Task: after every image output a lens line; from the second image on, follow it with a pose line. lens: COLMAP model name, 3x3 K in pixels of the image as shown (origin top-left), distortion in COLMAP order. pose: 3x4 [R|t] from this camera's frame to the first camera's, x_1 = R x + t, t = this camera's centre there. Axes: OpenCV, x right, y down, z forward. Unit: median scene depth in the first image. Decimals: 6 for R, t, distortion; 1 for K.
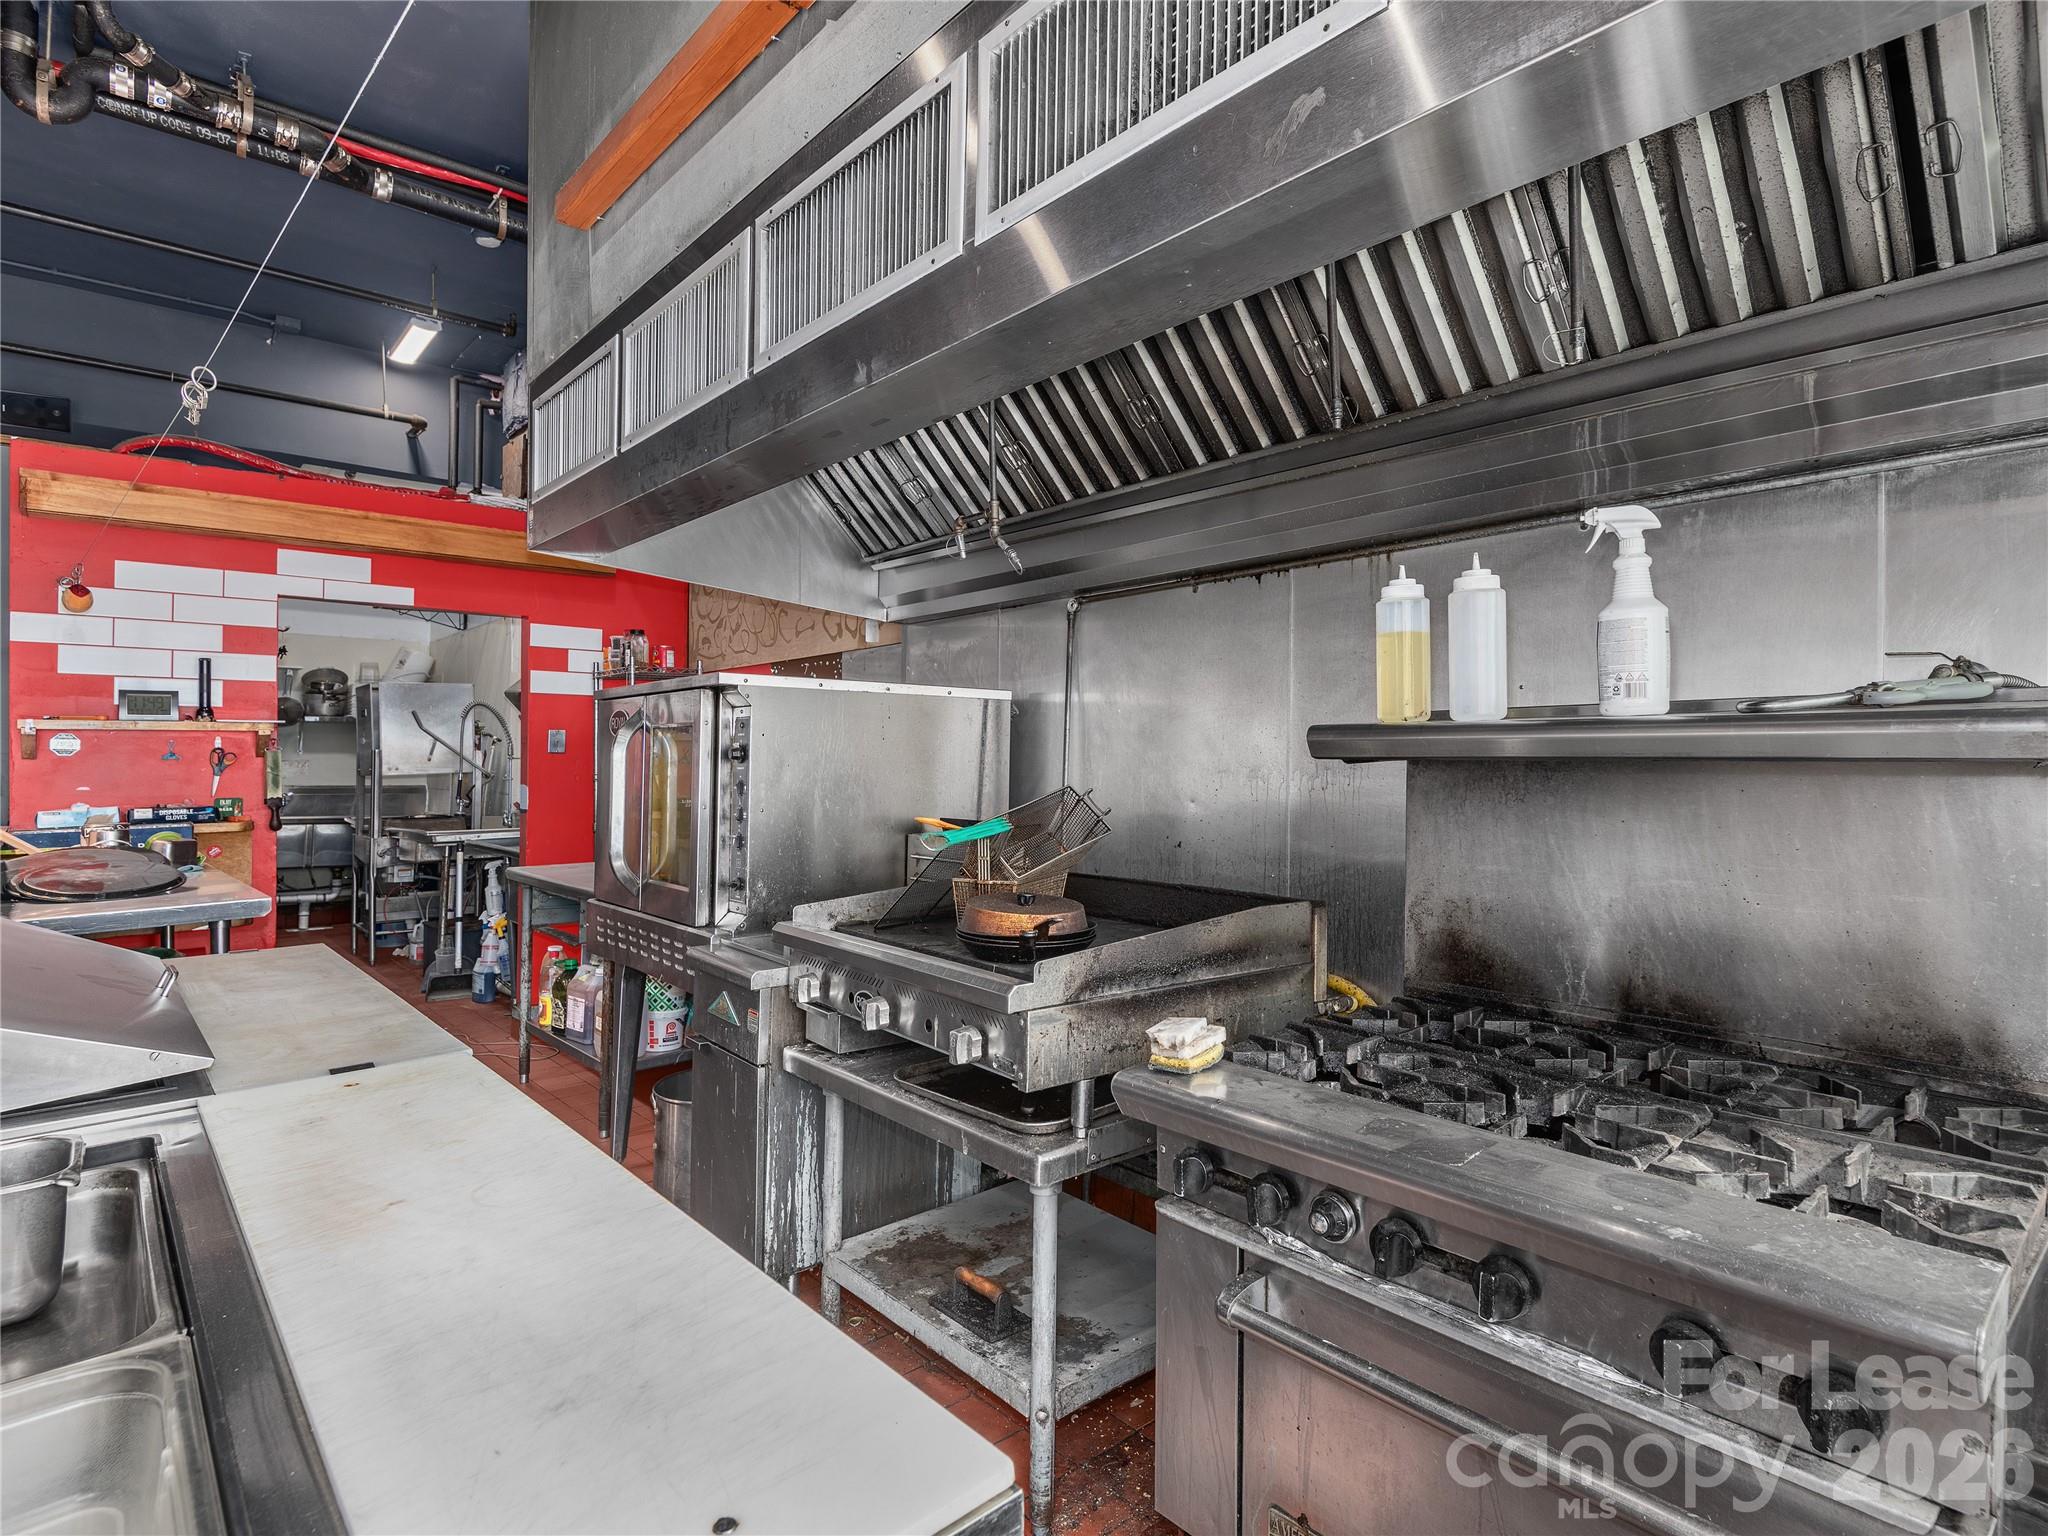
lens RADIAL K [[1092.5, 0, 1020.8], [0, 1092.5, 775.0], [0, 0, 1]] dist [0.020643, -0.001550]
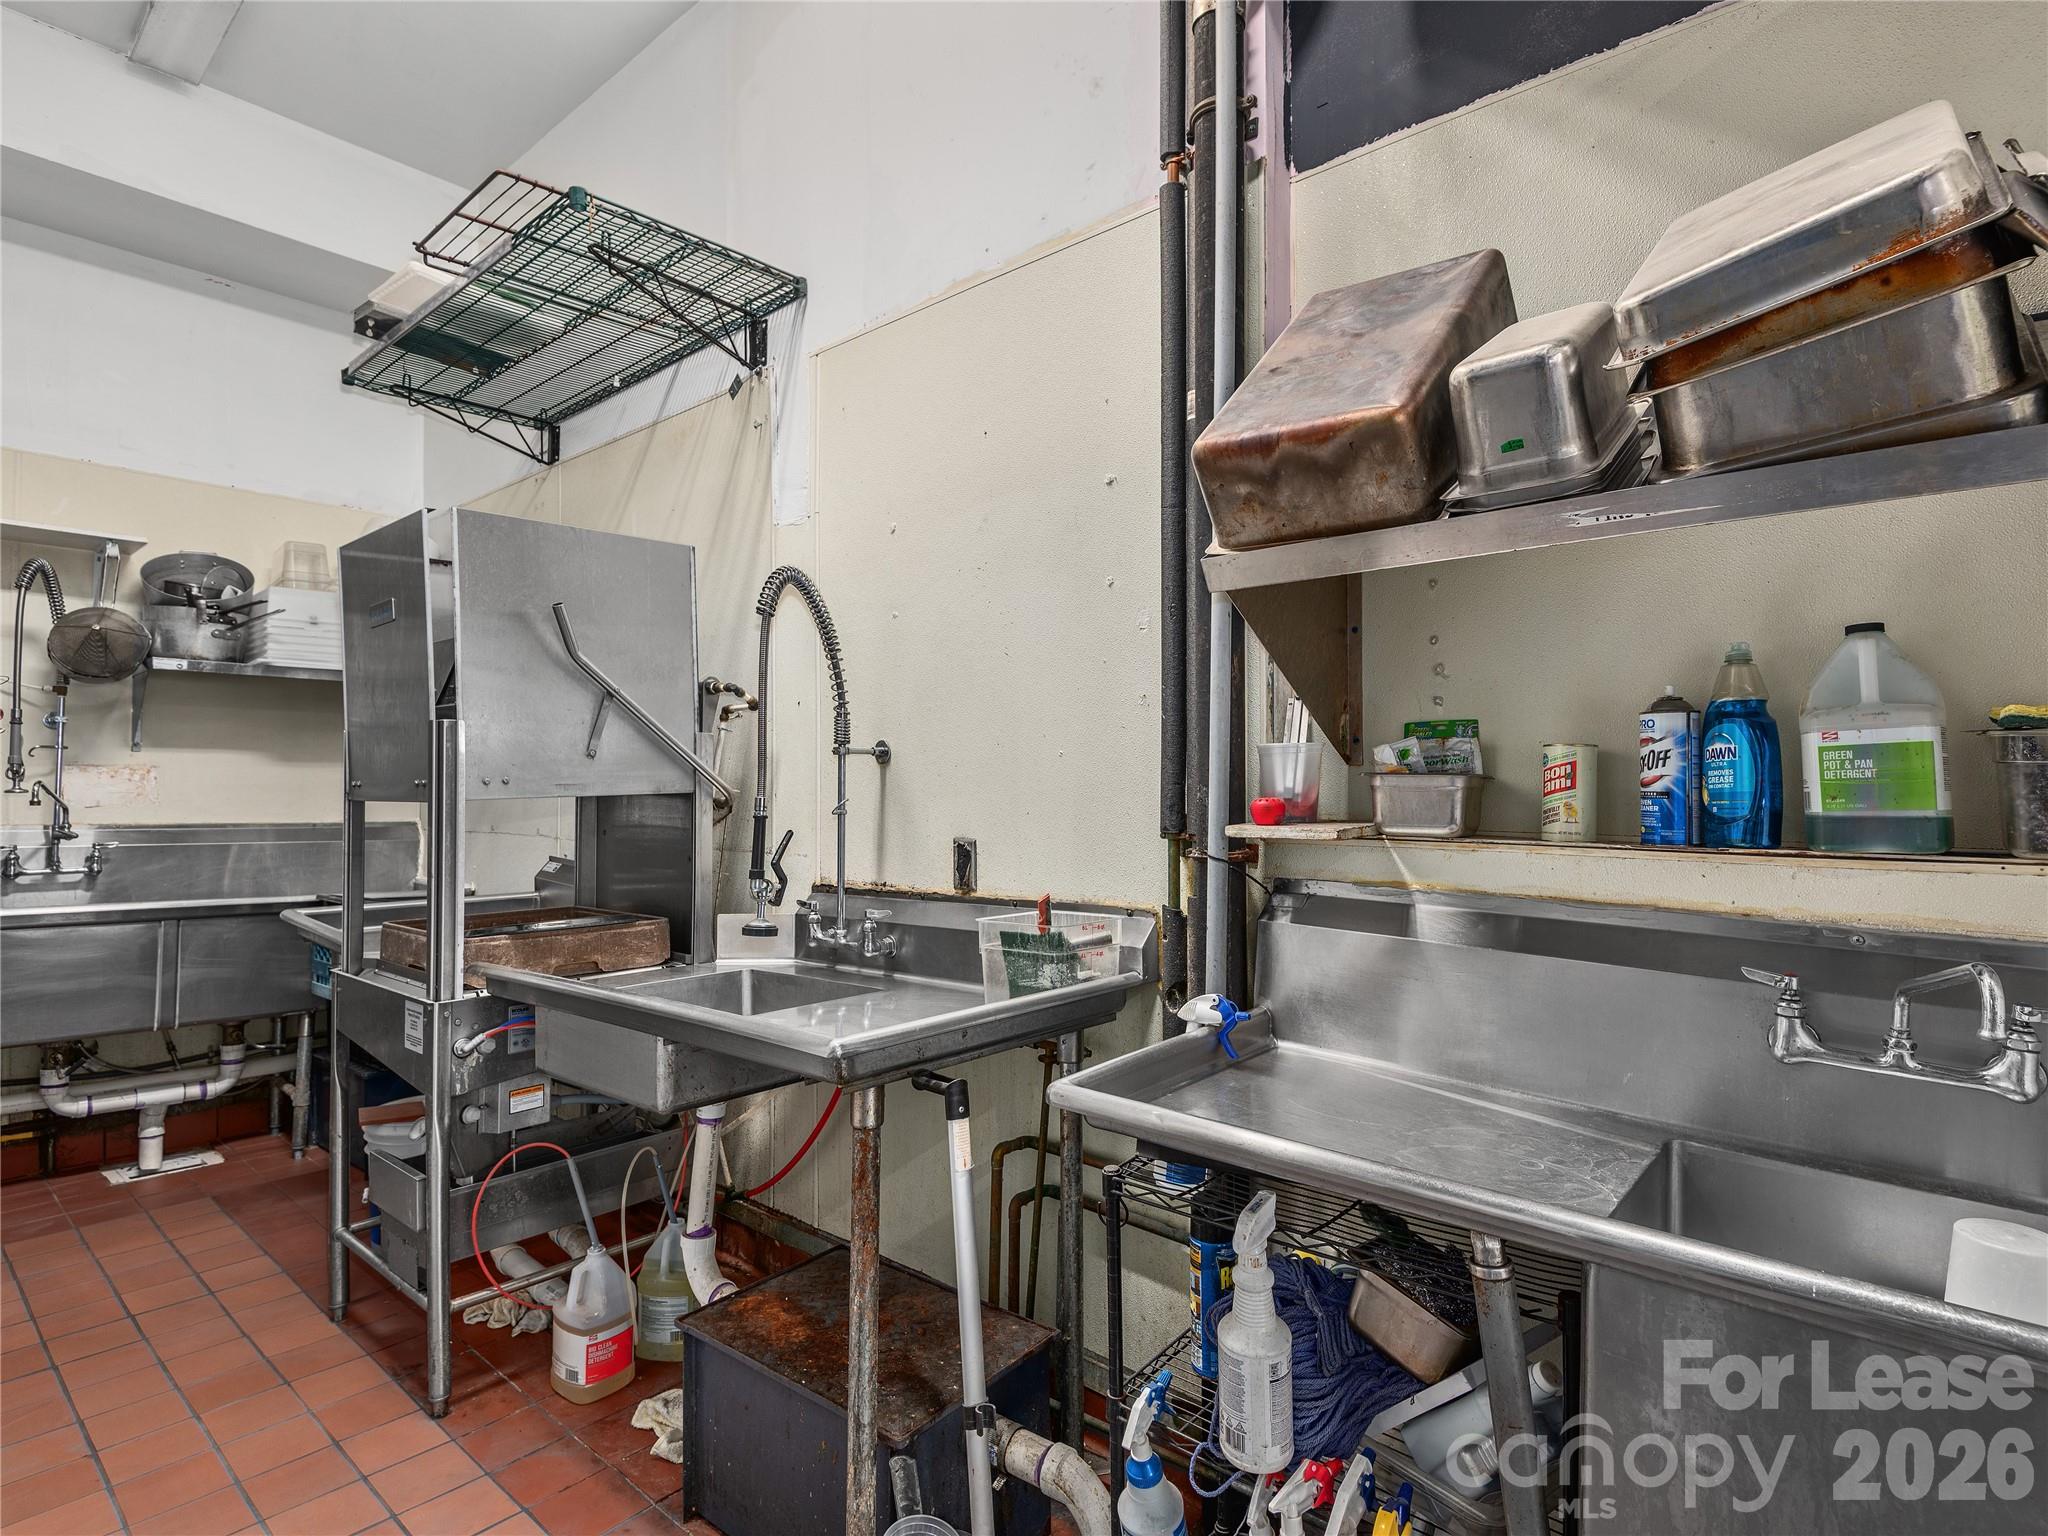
lens RADIAL K [[1092.5, 0, 1027.9], [0, 1092.5, 763.5], [0, 0, 1]] dist [0.020643, -0.001550]
pose [[0.990312, -0.016551, 0.137873, -0.377203], [0.018241, 0.999773, -0.011001, -0.003454], [-0.137659, 0.013409, 0.990389, 0.537309]]
